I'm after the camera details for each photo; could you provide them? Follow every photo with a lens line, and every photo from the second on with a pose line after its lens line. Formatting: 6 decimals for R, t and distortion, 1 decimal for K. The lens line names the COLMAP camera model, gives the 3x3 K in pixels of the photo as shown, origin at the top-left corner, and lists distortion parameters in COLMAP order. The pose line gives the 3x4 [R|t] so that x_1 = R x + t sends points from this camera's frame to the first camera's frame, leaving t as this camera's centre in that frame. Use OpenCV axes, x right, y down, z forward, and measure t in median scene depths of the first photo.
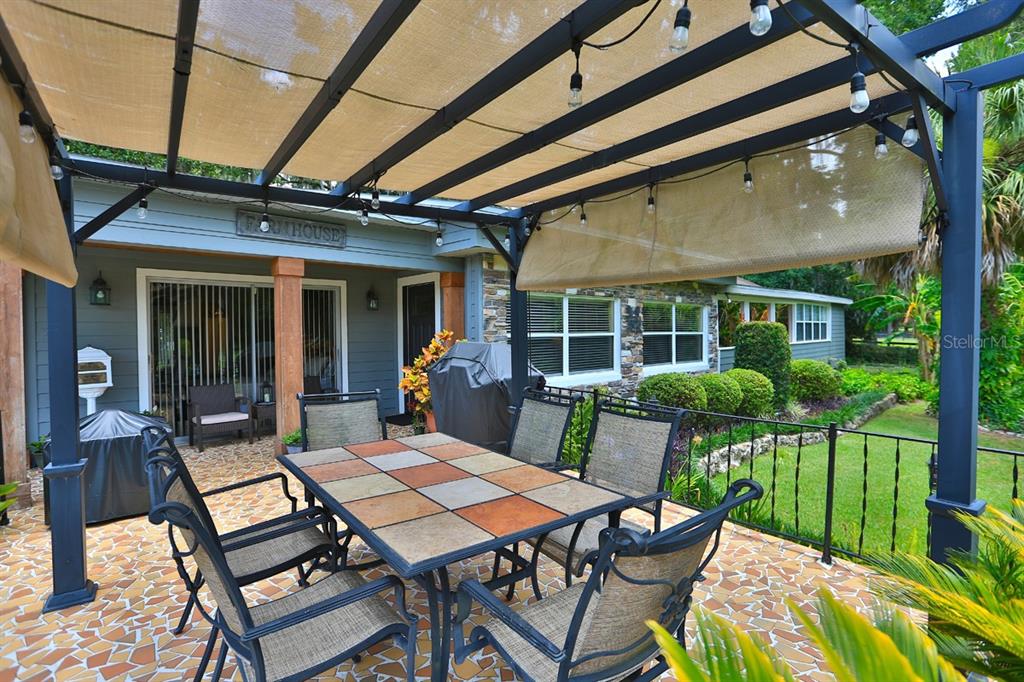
lens RADIAL K [[504.0, 0, 517.3], [0, 504.0, 338.9], [0, 0, 1]] dist [-0.057274, 0.024367]
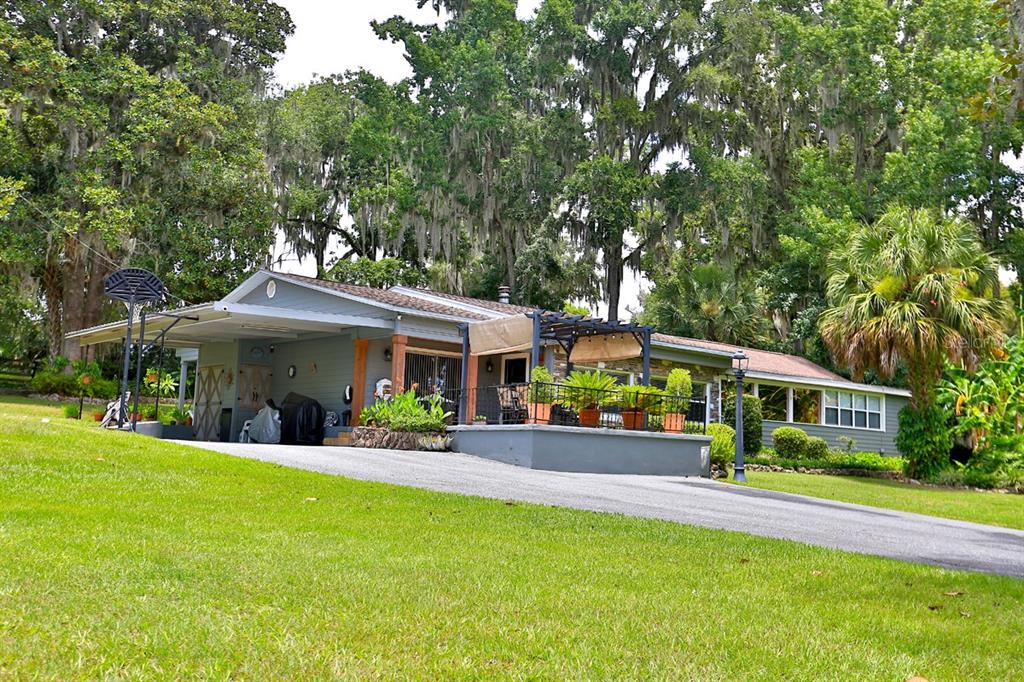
lens RADIAL K [[987.0, 0, 512.0], [0, 987.0, 341.0], [0, 0, 1]] dist [0.014067, 0.022948]
pose [[0.996623, 0.041231, -0.071012, 0.033555], [-0.050295, 0.990107, -0.130989, 0.257844], [0.064908, 0.134118, 0.988837, -2.210163]]
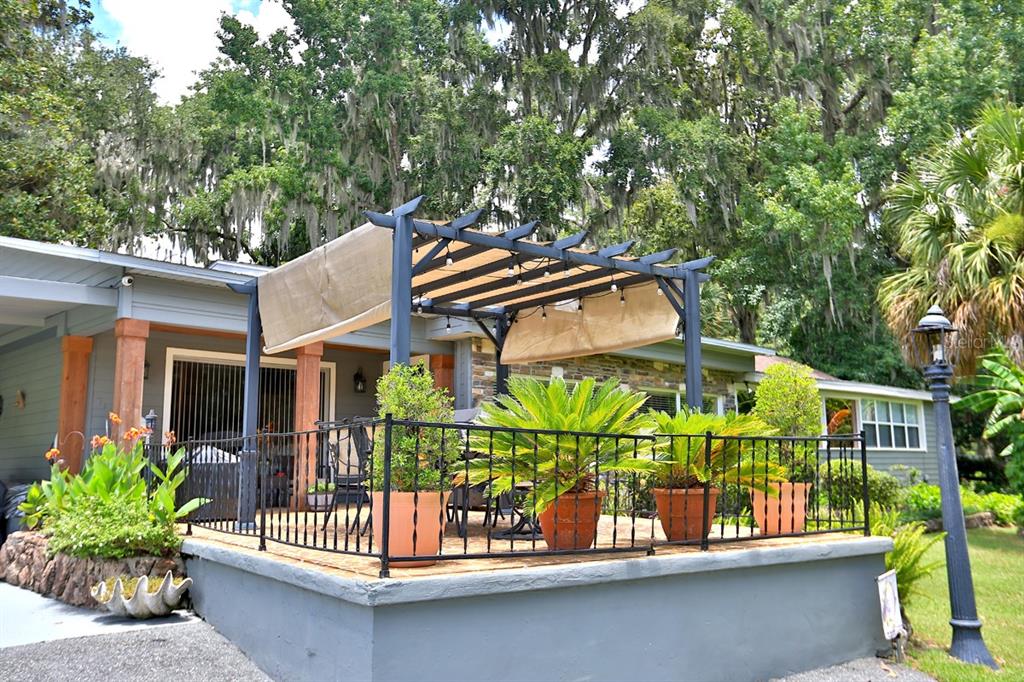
lens RADIAL K [[847.5, 0, 512.0], [0, 847.5, 341.0], [0, 0, 1]] dist [0.012265, 0.005427]
pose [[0.999996, 0.002993, 0.000208, 0.013470], [-0.002920, 0.987015, -0.160603, 0.100340], [-0.000686, 0.160602, 0.987019, -0.615129]]
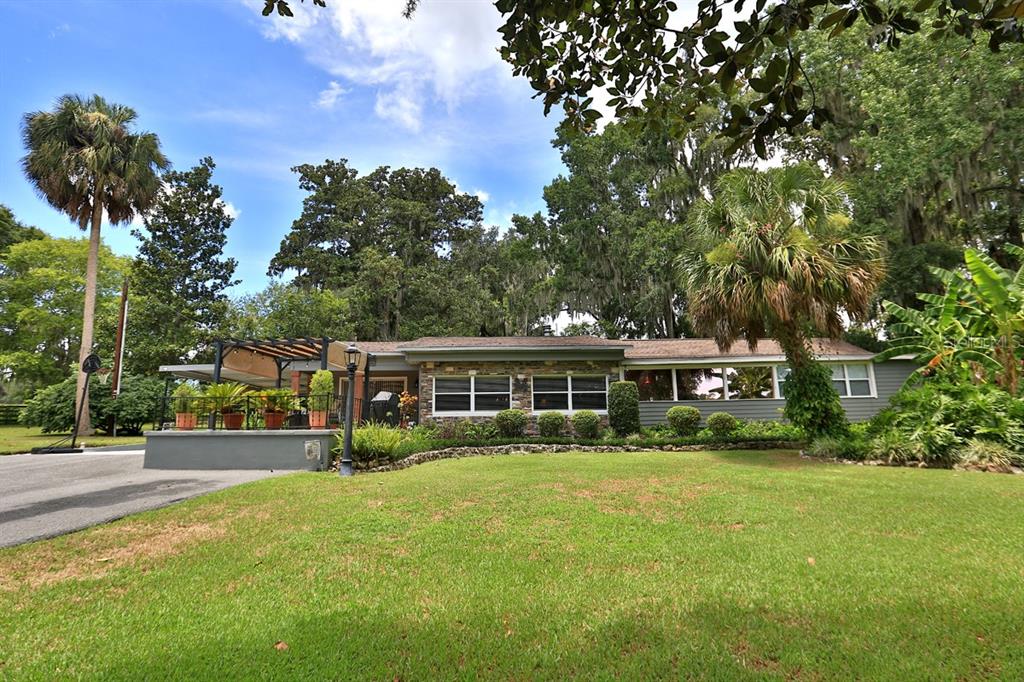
lens RADIAL K [[504.0, 0, 517.3], [0, 504.0, 338.9], [0, 0, 1]] dist [-0.057274, 0.024367]
pose [[0.763308, -0.128376, -0.633151, 1.509034], [0.002014, 0.980526, -0.196381, 0.173458], [0.646032, 0.148624, 0.748702, -0.511425]]
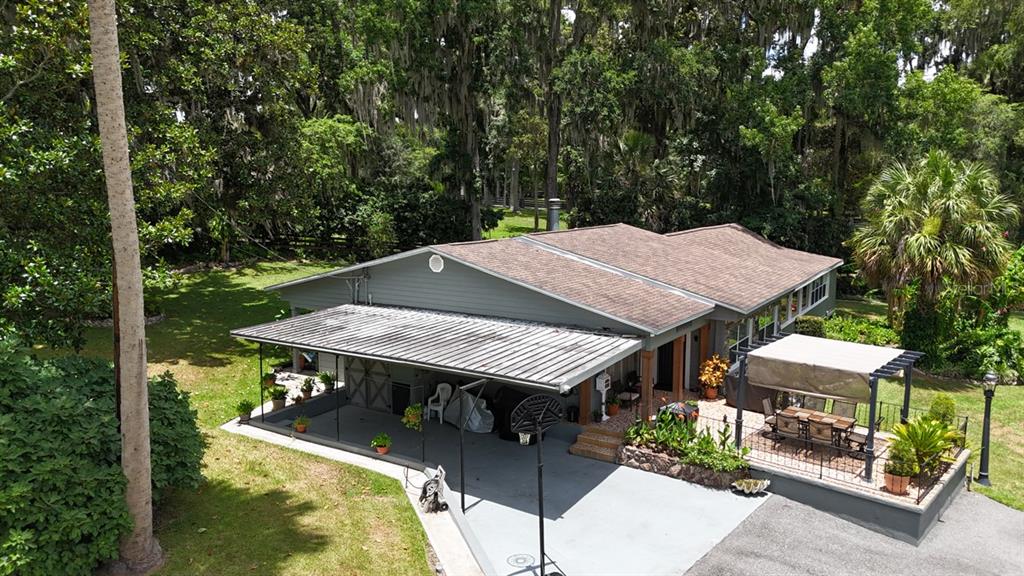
lens RADIAL K [[738.0, 0, 512.0], [0, 738.0, 288.0], [0, 0, 1]] dist [0.109342, -0.147817]
pose [[0.972664, -0.016745, 0.231614, -1.318103], [-0.011685, 0.992604, 0.120833, -0.515879], [-0.231925, -0.120236, 0.965274, -1.473207]]
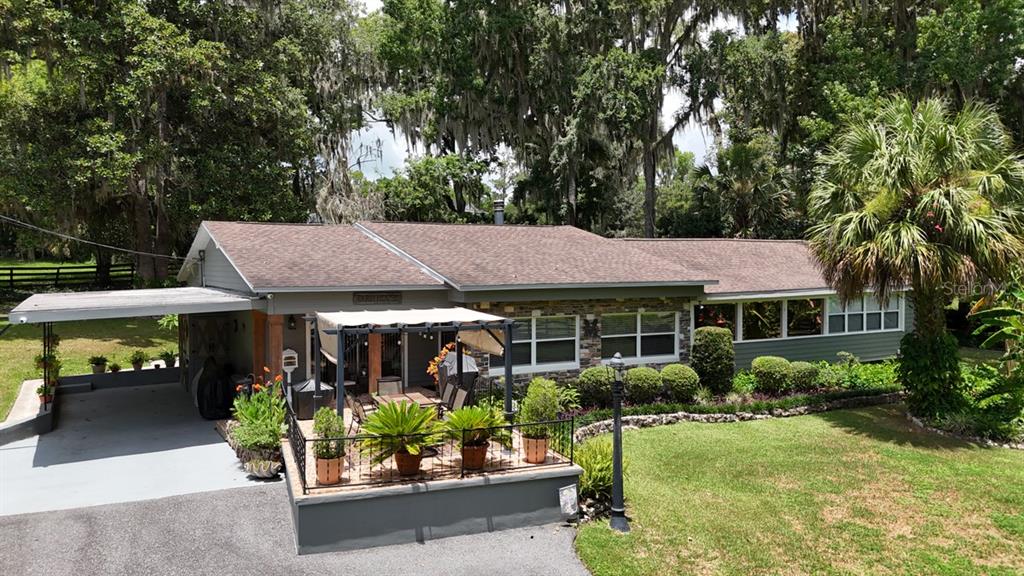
lens RADIAL K [[738.0, 0, 512.0], [0, 738.0, 288.0], [0, 0, 1]] dist [0.109342, -0.147817]
pose [[0.967485, 0.017150, -0.252347, 0.565338], [-0.011581, 0.999656, 0.023540, -0.210798], [0.252664, -0.019852, 0.967350, -1.195527]]
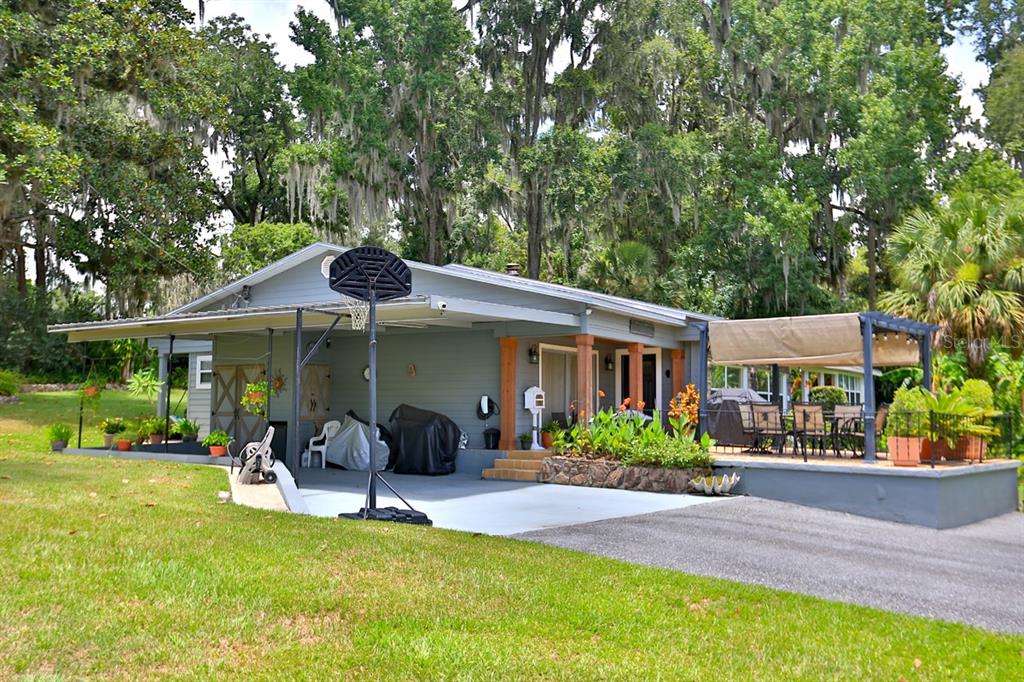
lens RADIAL K [[874.1, 0, 512.0], [0, 874.1, 341.0], [0, 0, 1]] dist [0.006181, 0.002127]
pose [[0.976503, 0.037173, 0.212275, -1.007814], [-0.017107, 0.995273, -0.095596, 0.099335], [-0.214825, 0.089719, 0.972523, -1.336873]]
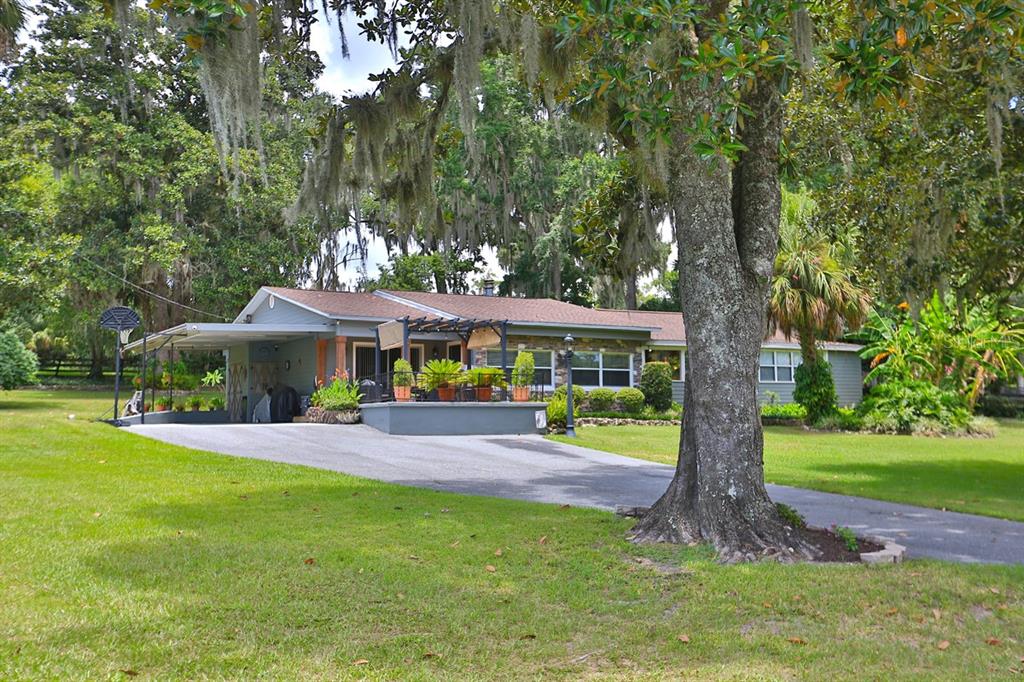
lens RADIAL K [[977.9, 0, 512.0], [0, 977.9, 341.0], [0, 0, 1]] dist [0.015419, -0.005107]
pose [[0.972646, -0.015969, -0.231741, 0.940666], [-0.005011, 0.995959, -0.089665, 0.232729], [0.232237, 0.088373, 0.968636, -2.806426]]
